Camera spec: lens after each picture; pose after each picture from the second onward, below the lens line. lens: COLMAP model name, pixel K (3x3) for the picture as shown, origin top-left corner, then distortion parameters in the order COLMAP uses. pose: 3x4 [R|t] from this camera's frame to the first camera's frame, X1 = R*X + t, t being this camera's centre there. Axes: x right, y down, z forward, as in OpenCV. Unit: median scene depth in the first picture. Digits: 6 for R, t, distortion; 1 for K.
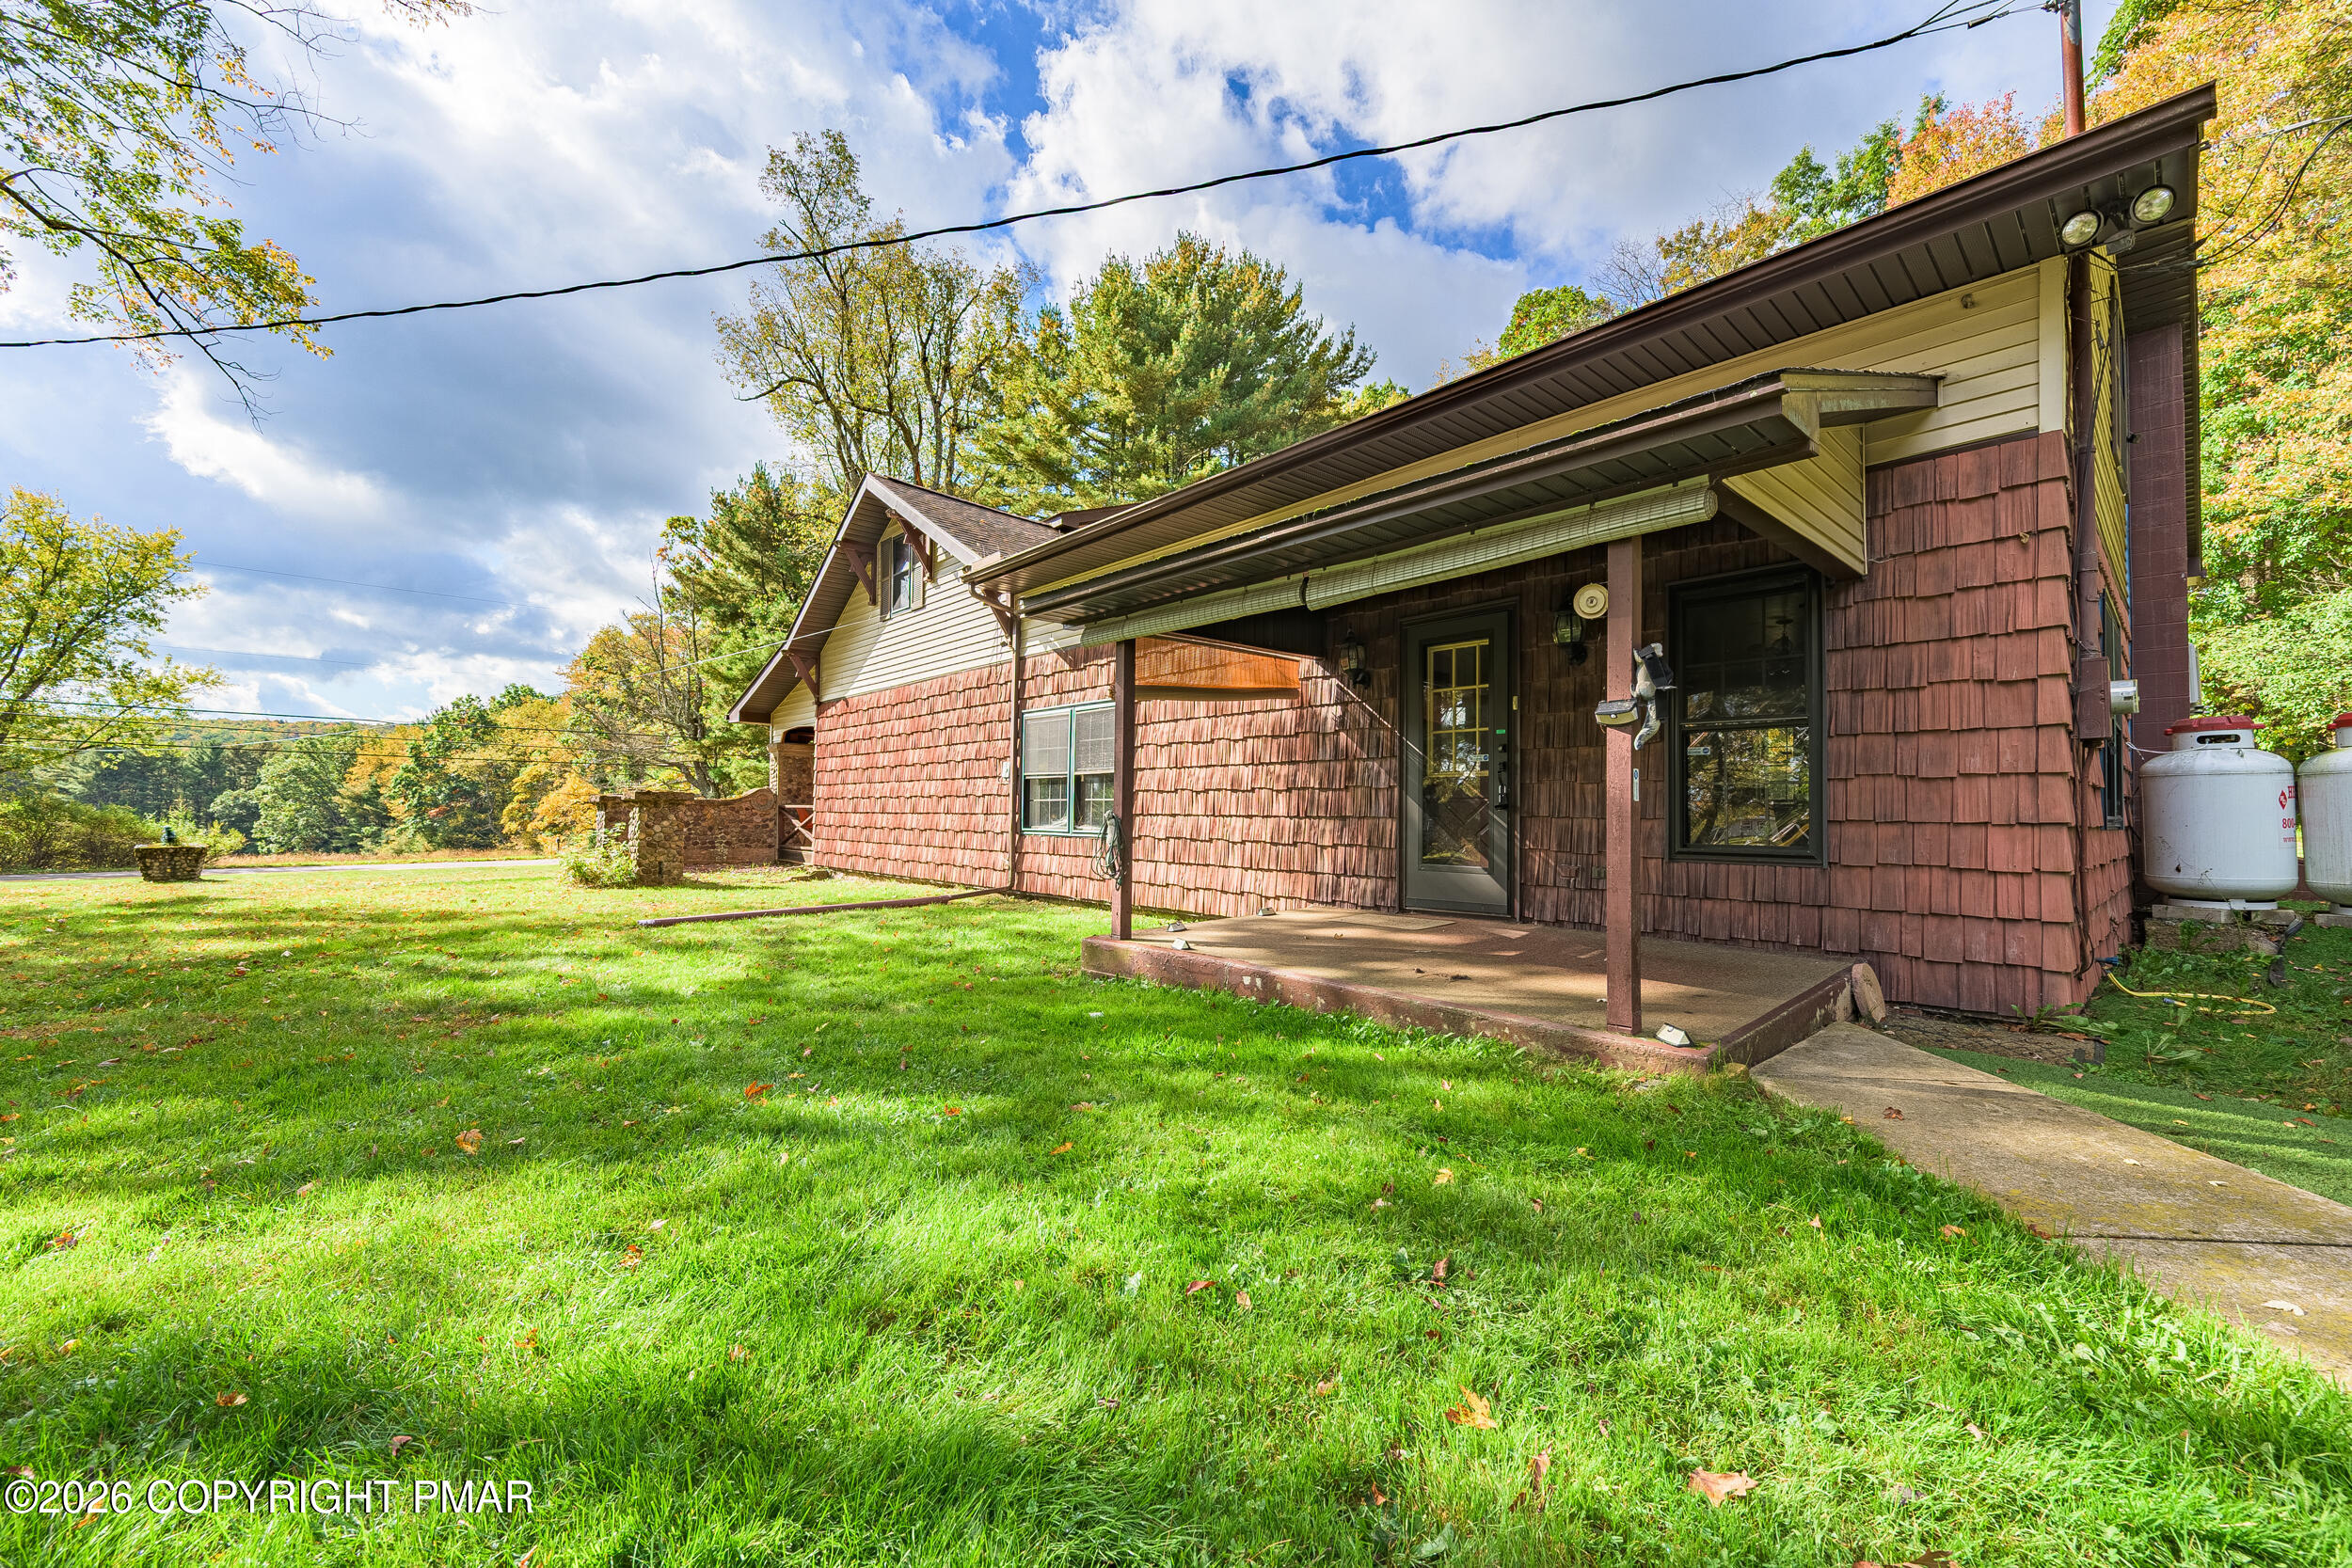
lens RADIAL K [[928.7, 0, 1182.2], [0, 928.7, 794.0], [0, 0, 1]] dist [-0.001084, 0.000635]
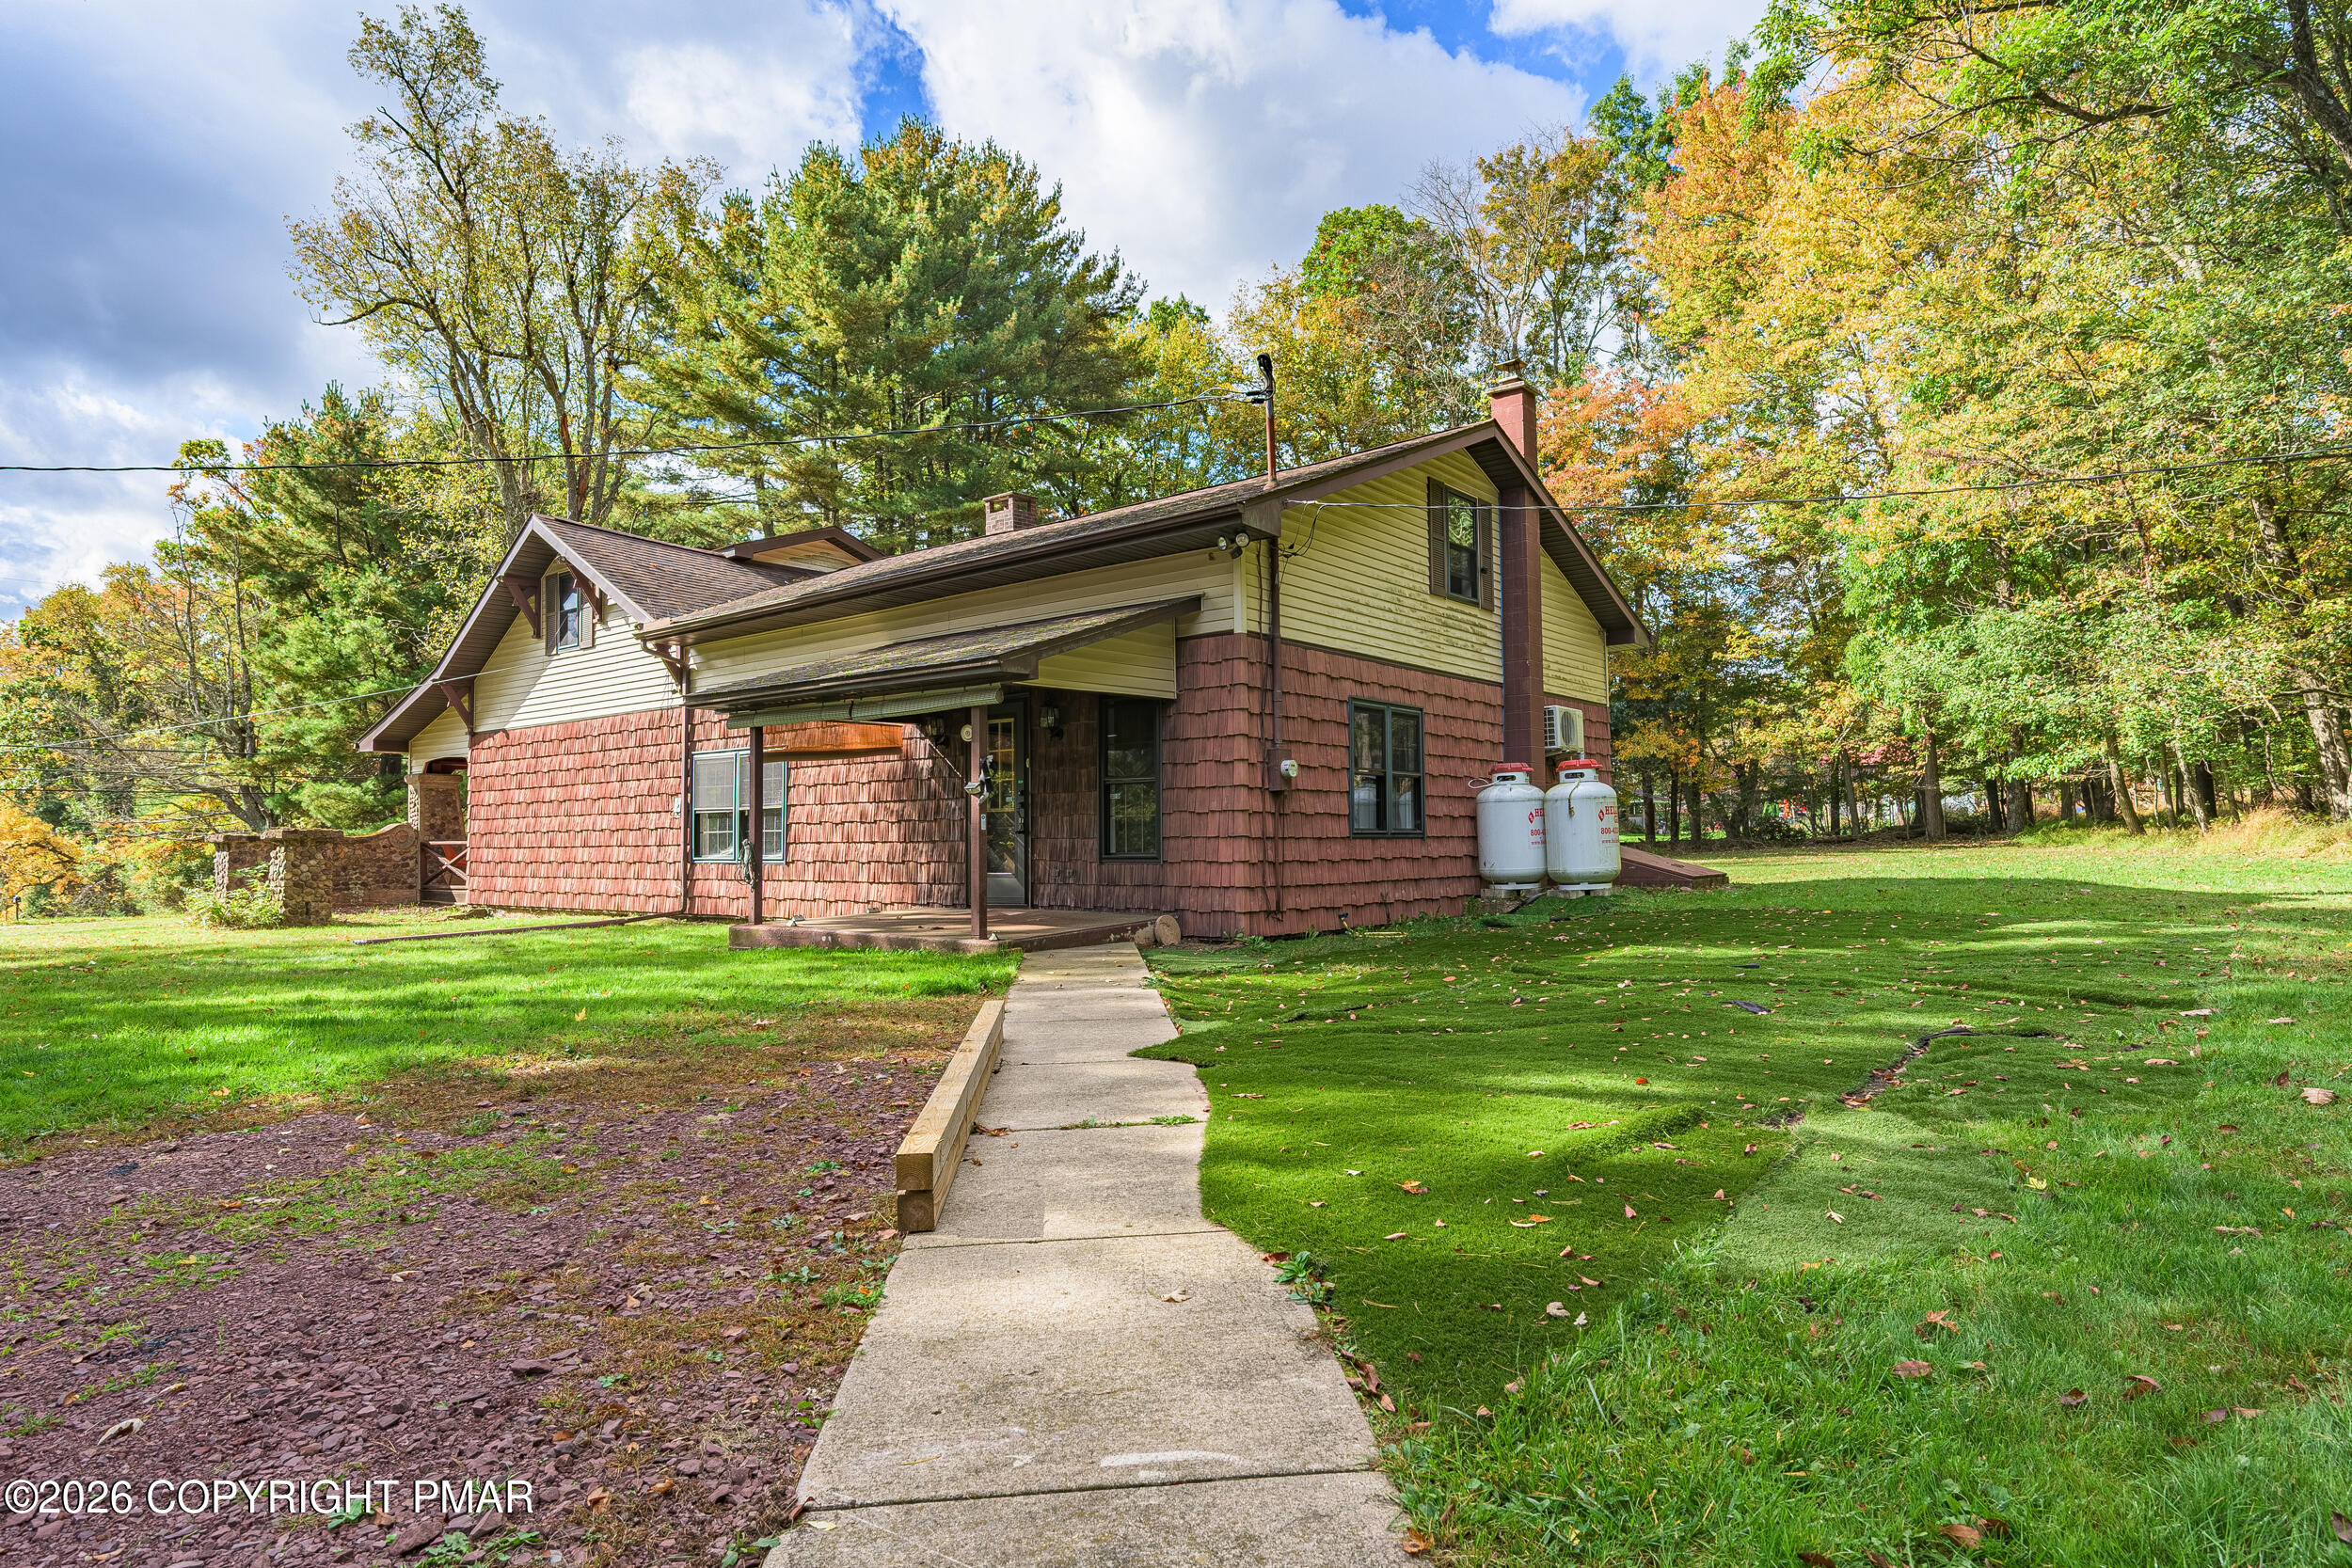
lens RADIAL K [[1347.6, 0, 1186.9], [0, 1347.6, 786.7], [0, 0, 1]] dist [0.002232, -0.003569]
pose [[0.985991, -0.013487, 0.166251, 0.048982], [0.016732, 0.999696, -0.018129, -0.003029], [-0.165956, 0.020657, 0.985917, -0.236194]]
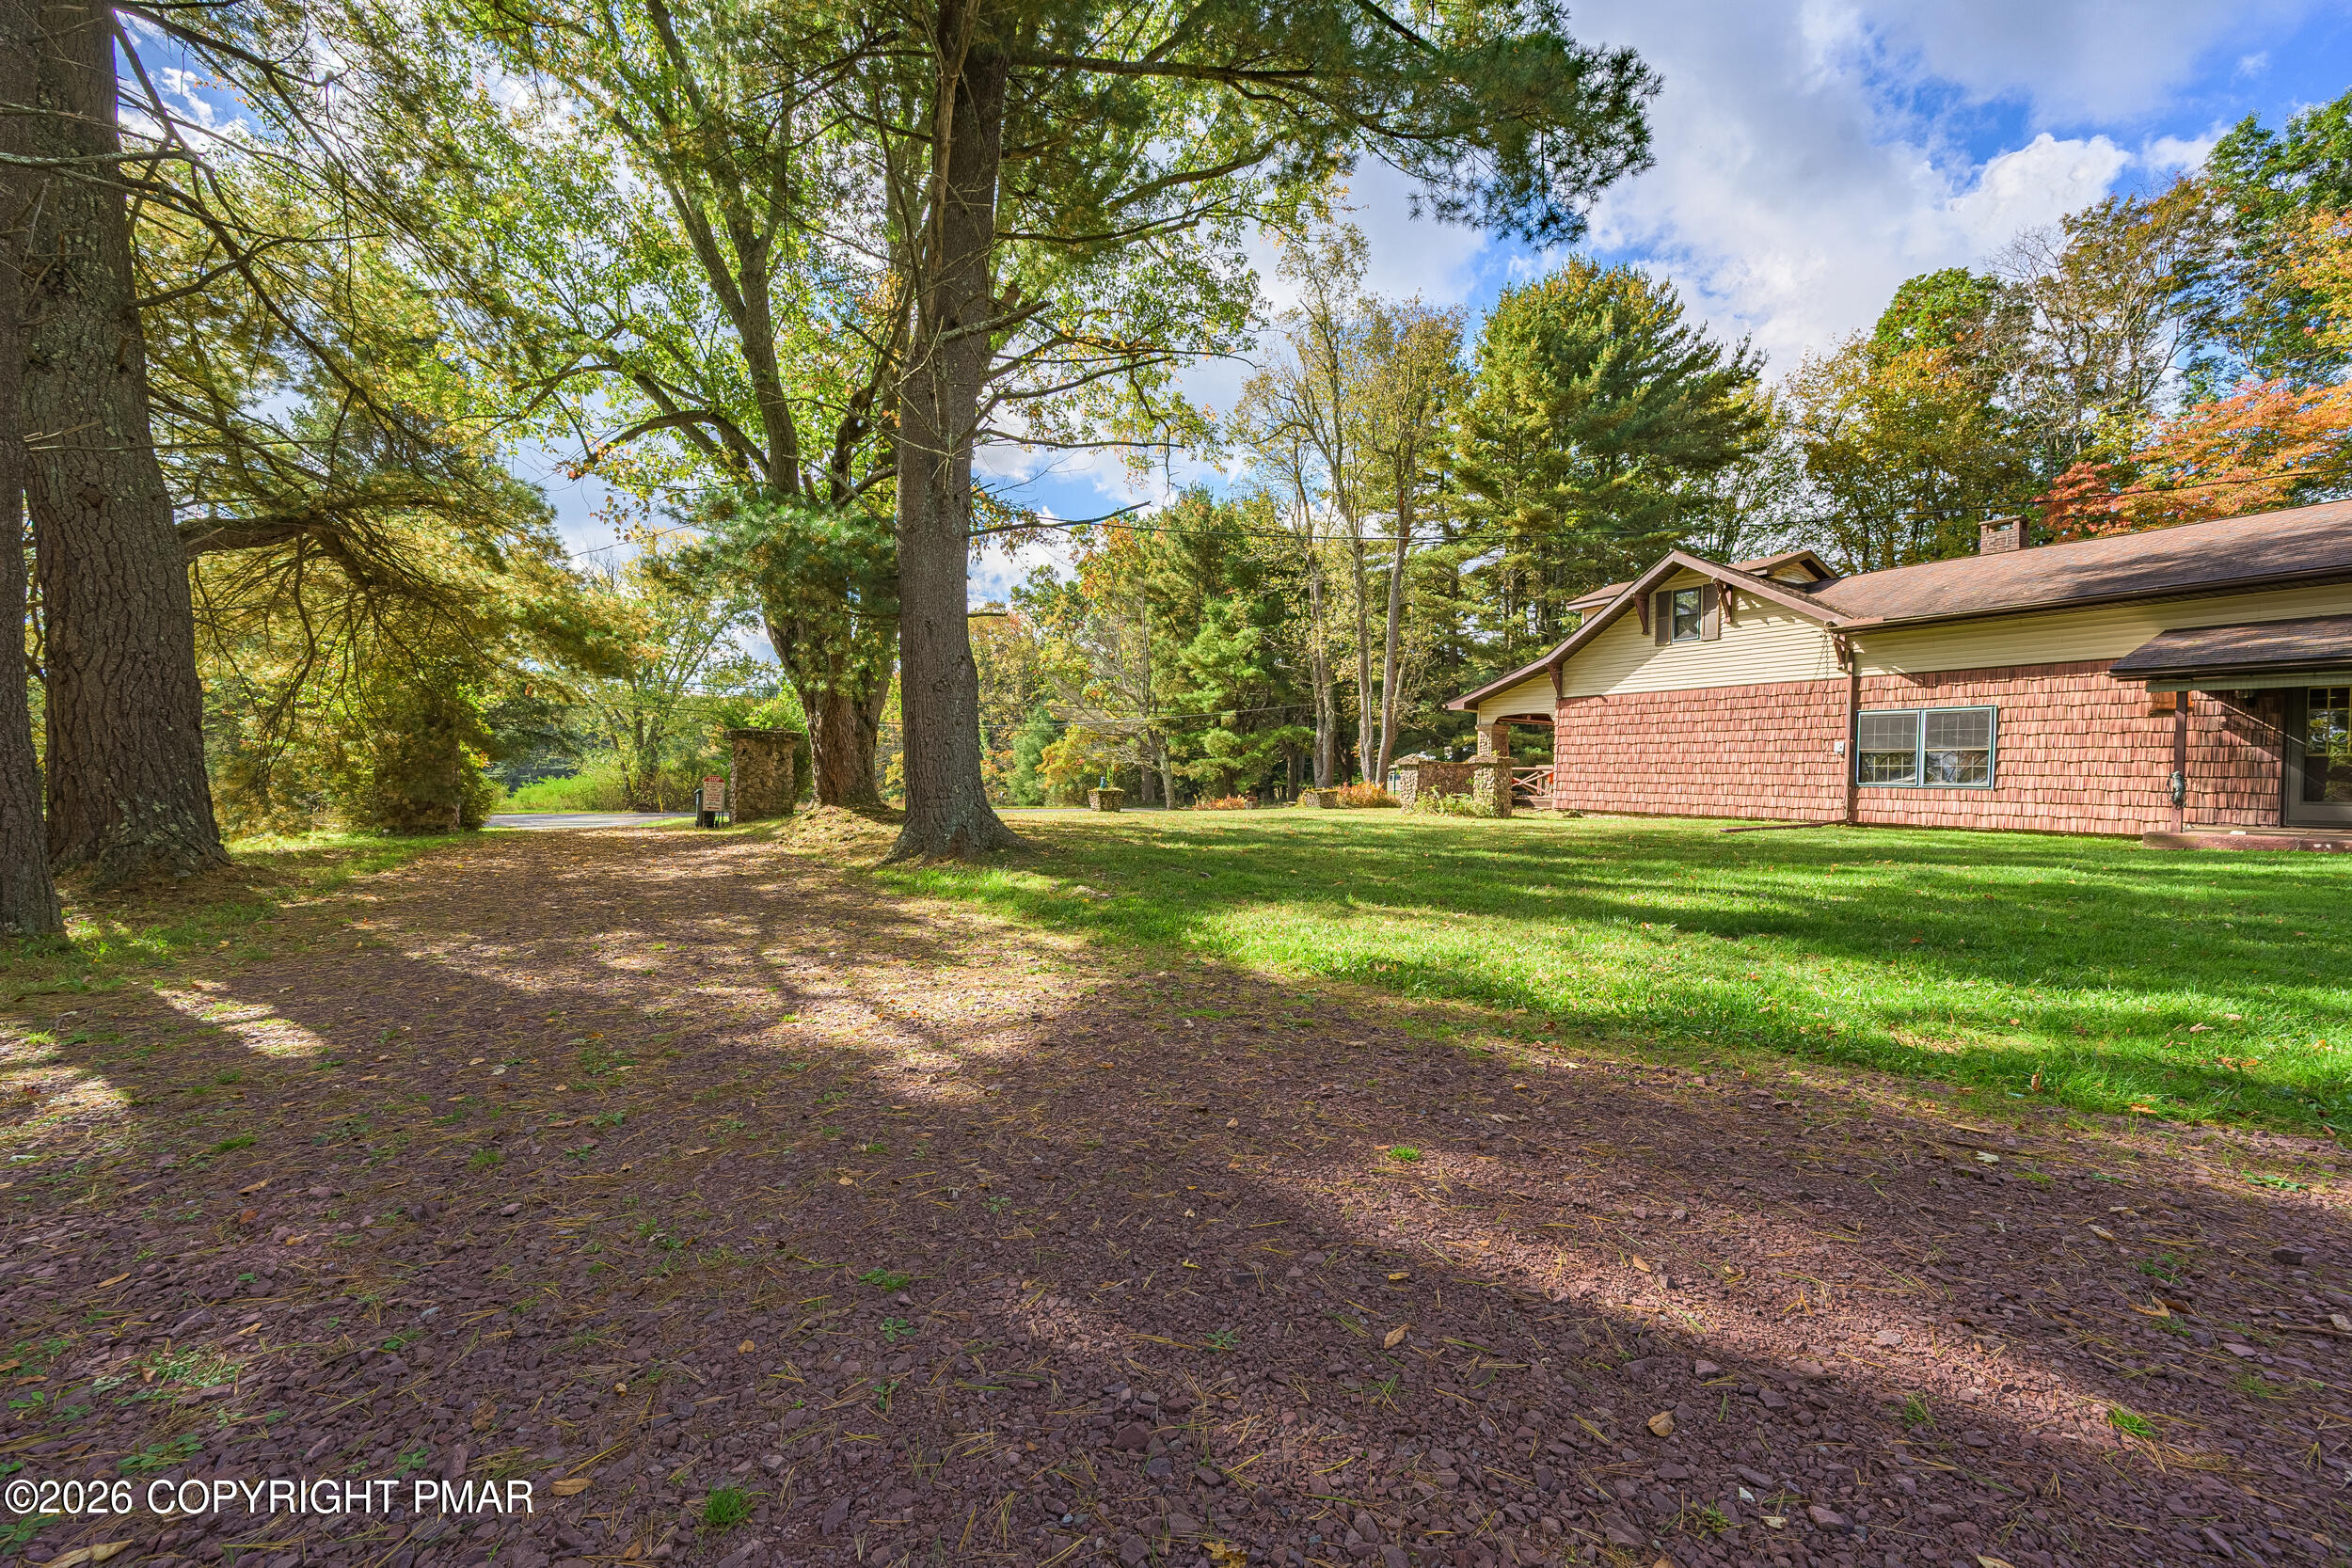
lens RADIAL K [[928.7, 0, 1170.7], [0, 928.7, 793.5], [0, 0, 1]] dist [-0.001084, 0.000635]
pose [[0.983952, 0.012864, -0.177967, -0.360968], [-0.005984, 0.999216, 0.039142, -0.000738], [0.178331, -0.037449, 0.983258, -0.274575]]
